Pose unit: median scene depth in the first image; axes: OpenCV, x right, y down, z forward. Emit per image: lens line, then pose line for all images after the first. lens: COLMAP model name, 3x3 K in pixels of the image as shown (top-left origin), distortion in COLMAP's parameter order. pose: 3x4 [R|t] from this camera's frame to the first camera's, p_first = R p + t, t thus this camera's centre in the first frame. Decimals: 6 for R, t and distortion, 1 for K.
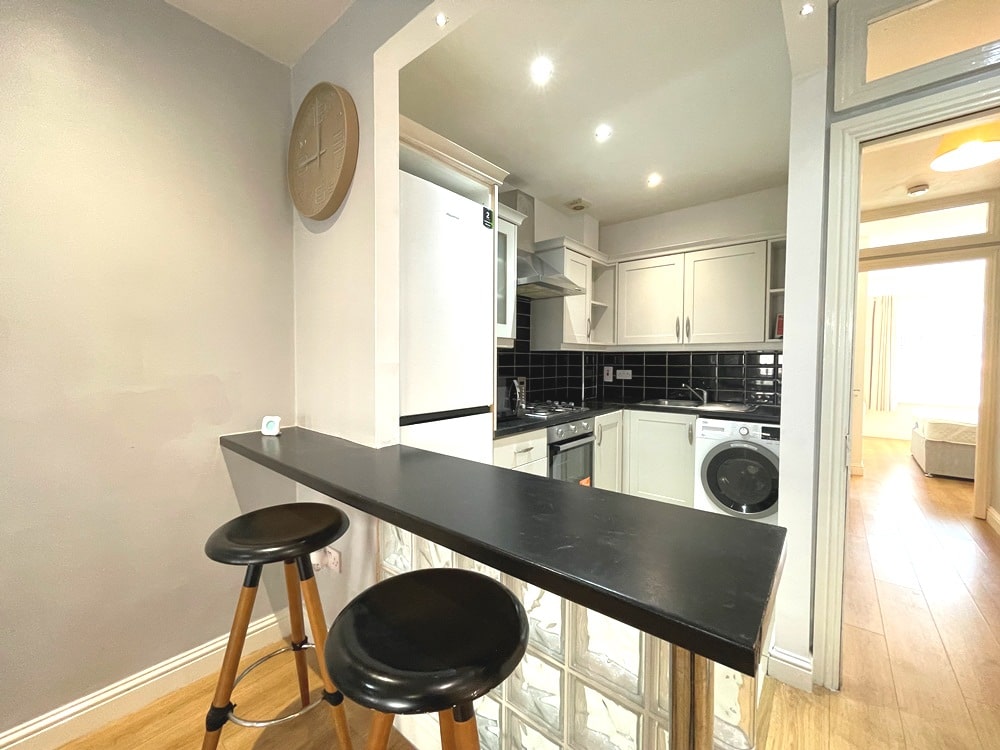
lens RADIAL K [[403.4, 0, 501.9], [0, 403.4, 377.1], [0, 0, 1]] dist [-0.000321, 0.000204]
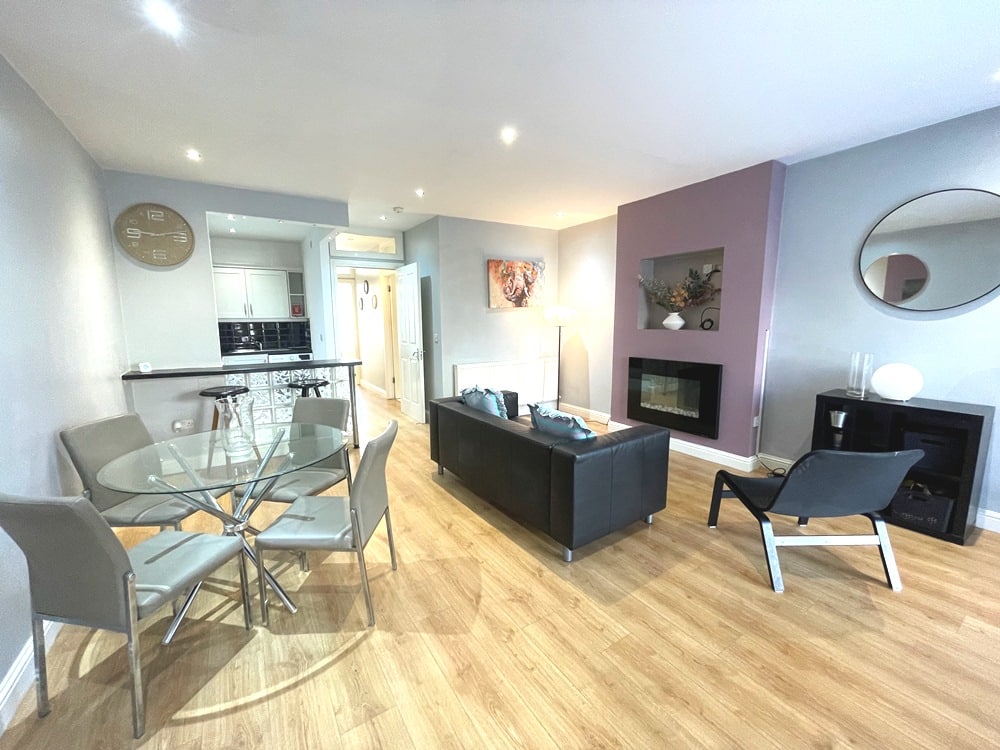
lens RADIAL K [[403.4, 0, 496.6], [0, 403.4, 373.3], [0, 0, 1]] dist [-0.000321, 0.000204]
pose [[0.304715, -0.136377, 0.942629, -1.089832], [0.049371, 0.990627, 0.127362, -0.011757], [-0.951163, 0.007730, 0.308591, -0.723147]]
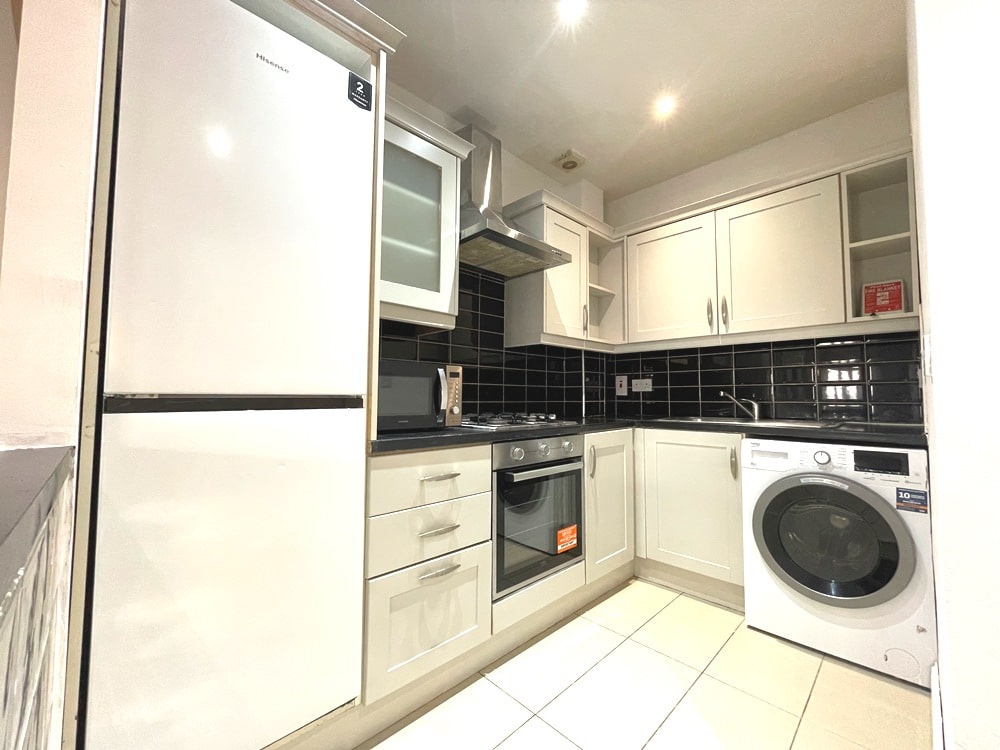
lens RADIAL K [[403.4, 0, 503.0], [0, 403.4, 375.9], [0, 0, 1]] dist [-0.000321, 0.000204]
pose [[0.994388, -0.002777, -0.105756, 0.162908], [-0.007338, 0.995437, -0.095143, 0.064656], [0.105537, 0.095385, 0.989830, 0.294647]]
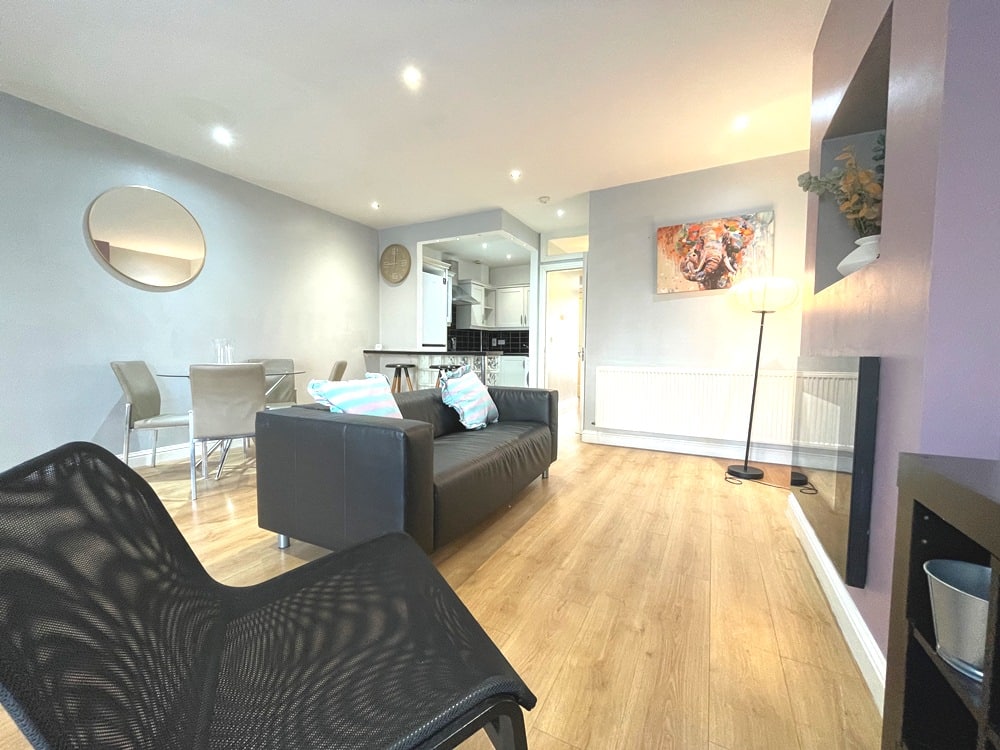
lens RADIAL K [[403.4, 0, 501.4], [0, 403.4, 374.4], [0, 0, 1]] dist [-0.000321, 0.000204]
pose [[0.978026, -0.007661, 0.208344, -0.162895], [0.004407, 0.999861, 0.016078, 0.161317], [-0.208438, -0.014806, 0.977924, -1.308540]]
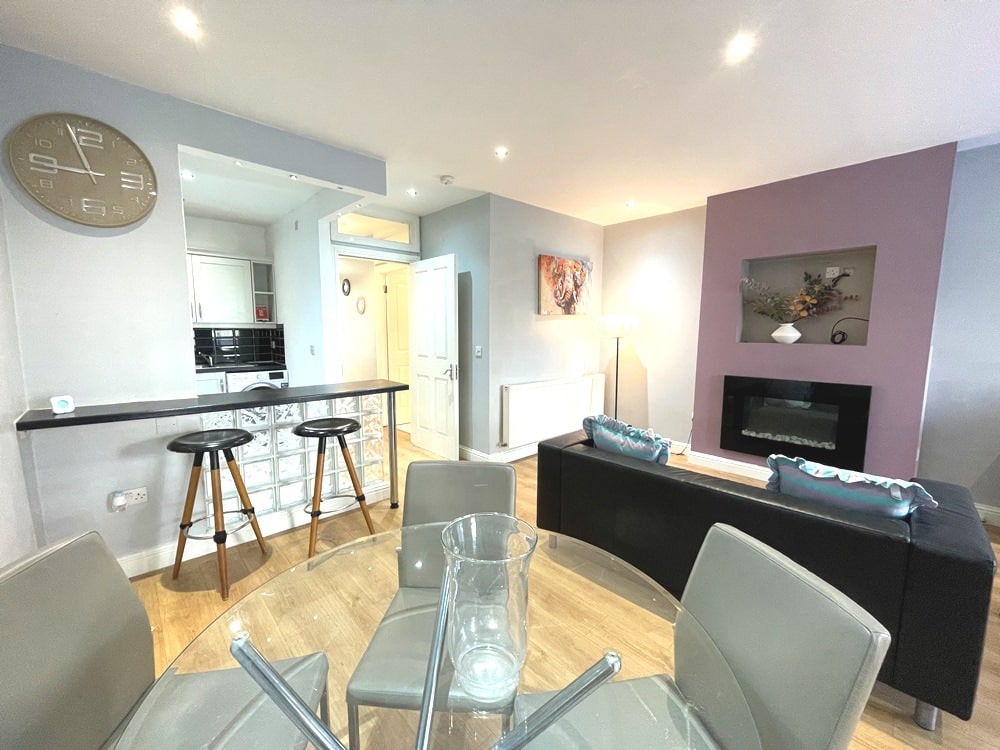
lens RADIAL K [[403.4, 0, 496.6], [0, 403.4, 374.3], [0, 0, 1]] dist [-0.000321, 0.000204]
pose [[0.132230, -0.113473, 0.984703, -0.845963], [0.036596, 0.993307, 0.109550, -0.023718], [-0.990543, 0.021551, 0.135497, -0.194023]]
